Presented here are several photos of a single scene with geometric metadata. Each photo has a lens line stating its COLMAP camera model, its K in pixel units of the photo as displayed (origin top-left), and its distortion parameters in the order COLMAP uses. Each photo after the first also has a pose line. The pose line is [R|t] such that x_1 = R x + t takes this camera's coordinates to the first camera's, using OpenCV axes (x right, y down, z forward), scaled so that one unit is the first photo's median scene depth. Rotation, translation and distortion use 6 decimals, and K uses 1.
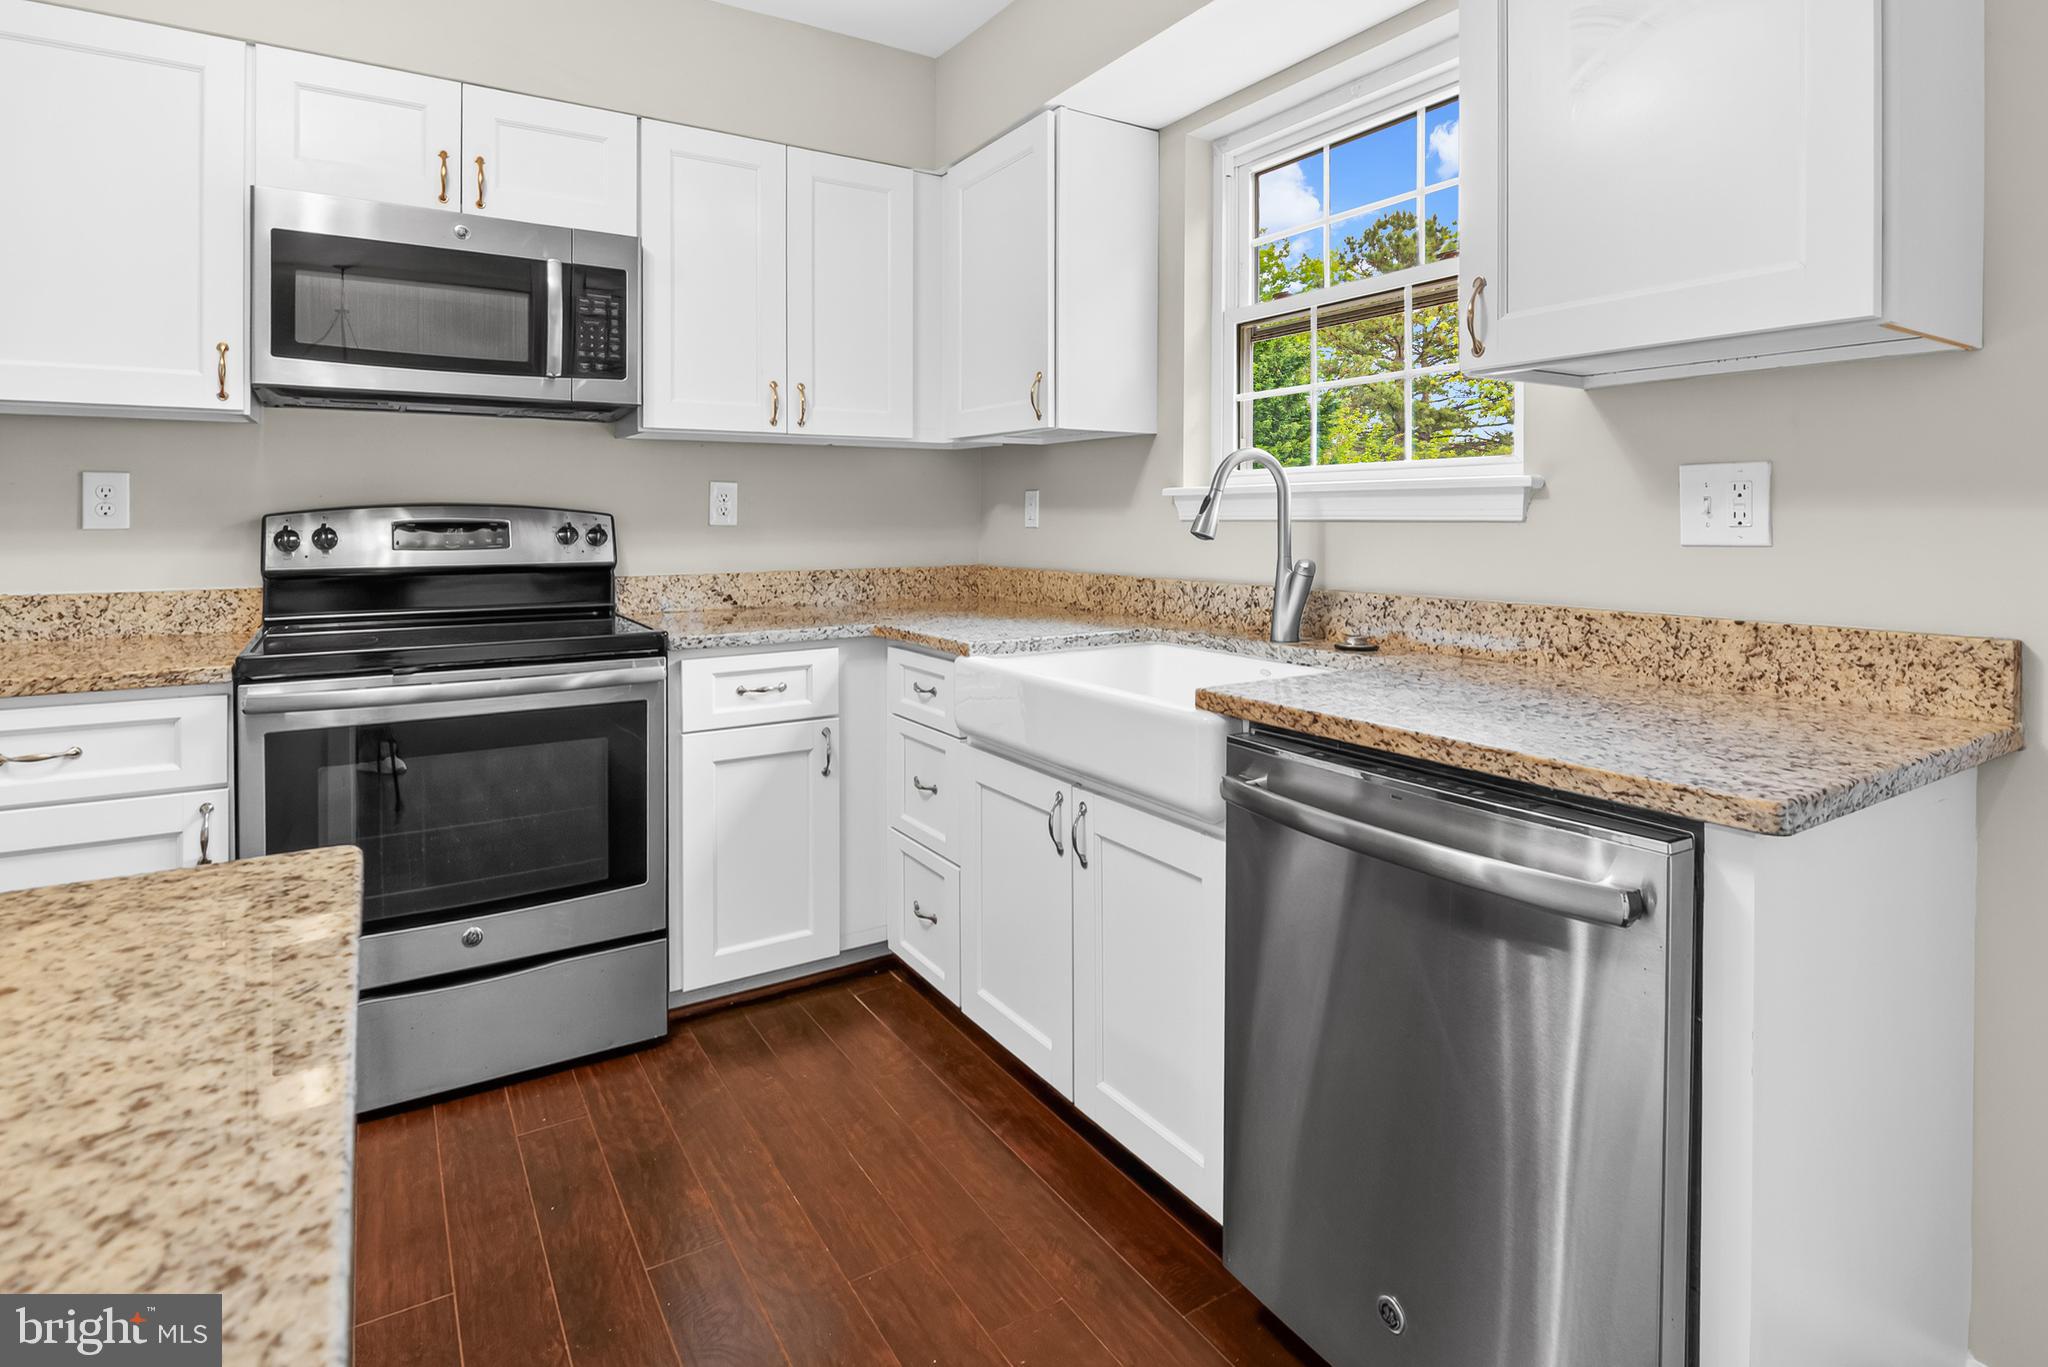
lens RADIAL K [[1046.5, 0, 1040.8], [0, 1046.5, 519.6], [0, 0, 1]] dist [-0.010347, -0.001508]
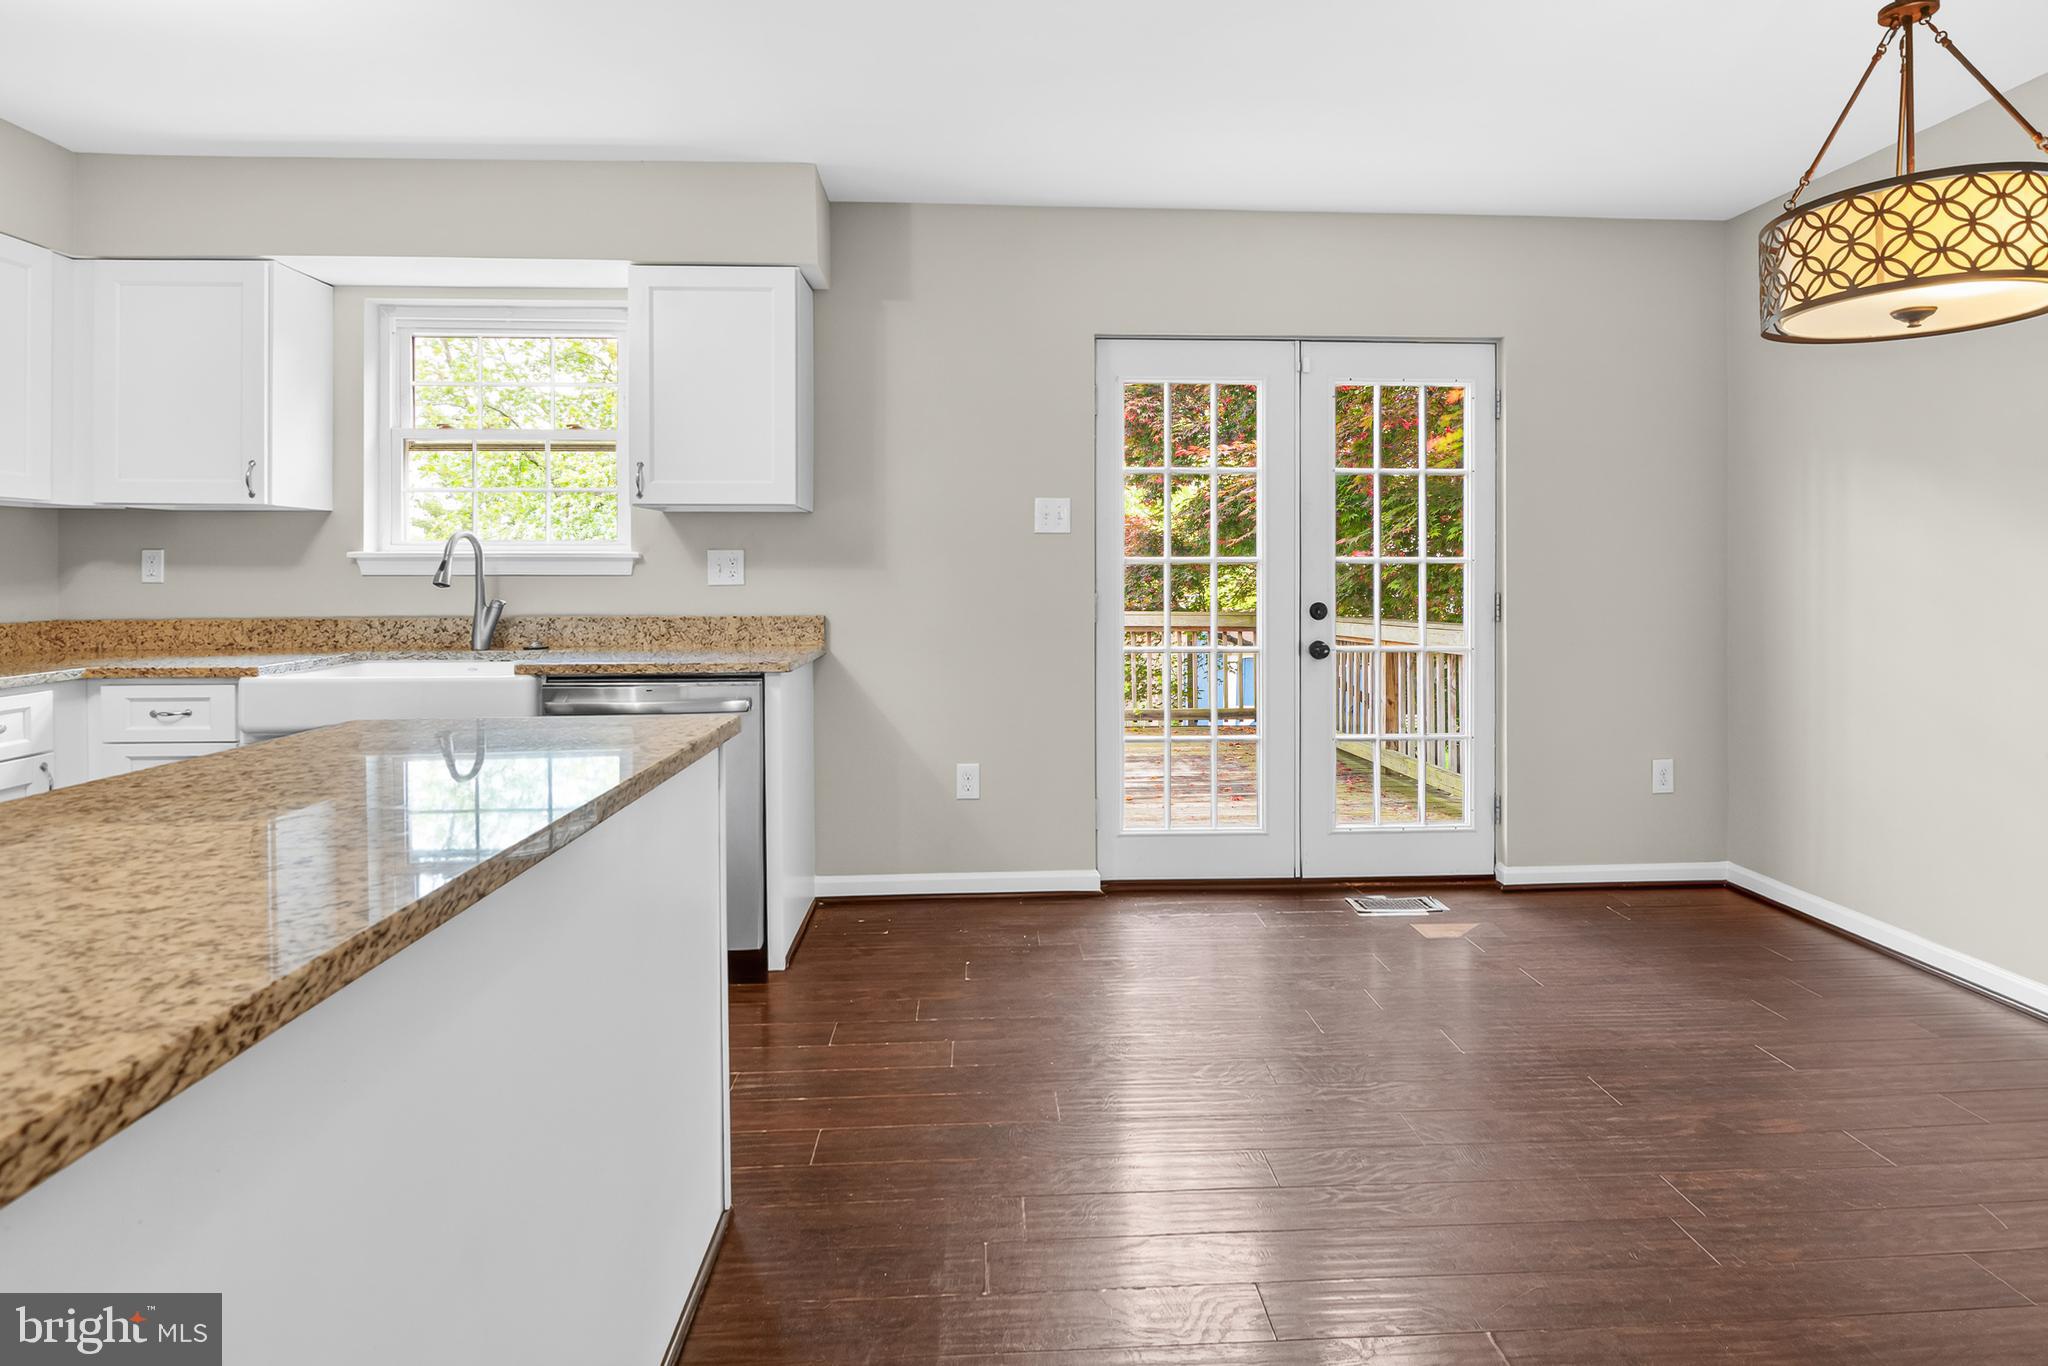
lens RADIAL K [[1022.1, 0, 1033.4], [0, 1022.1, 570.6], [0, 0, 1]] dist [-0.004313, -0.006011]
pose [[0.494709, -0.000004, 0.869059, -0.663283], [0.003175, 0.999993, -0.001802, -0.000886], [-0.869053, 0.003651, 0.494706, -0.488310]]
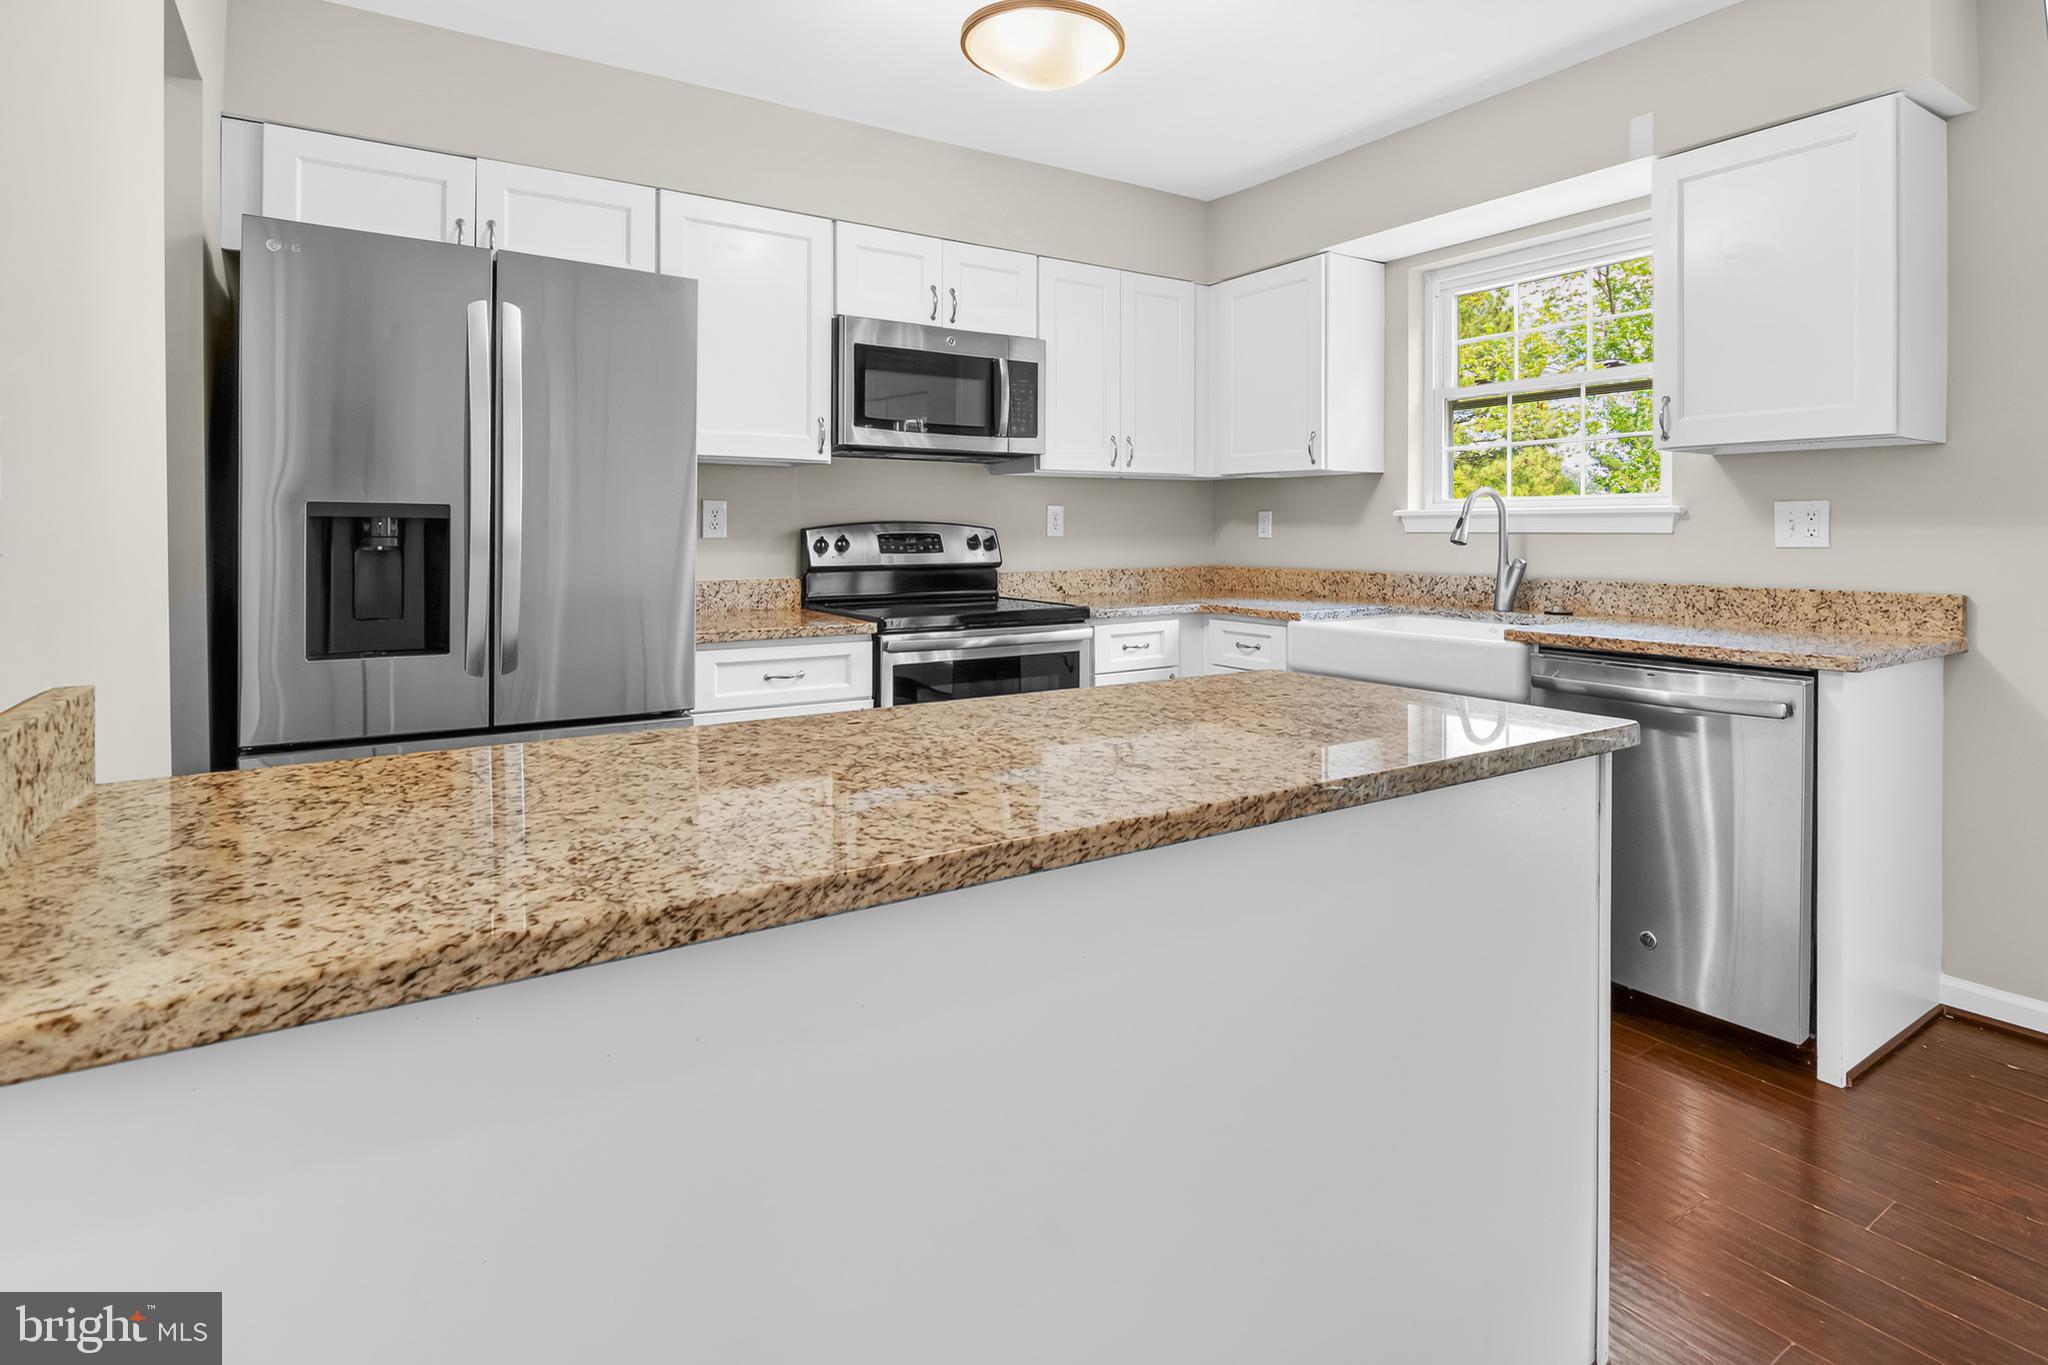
lens RADIAL K [[1035.2, 0, 1033.1], [0, 1035.2, 536.5], [0, 0, 1]] dist [-0.015917, -0.000343]
pose [[0.999989, 0.000536, 0.004740, -0.435057], [-0.000556, 0.999991, 0.004256, -0.000346], [-0.004737, -0.004259, 0.999980, -0.485616]]
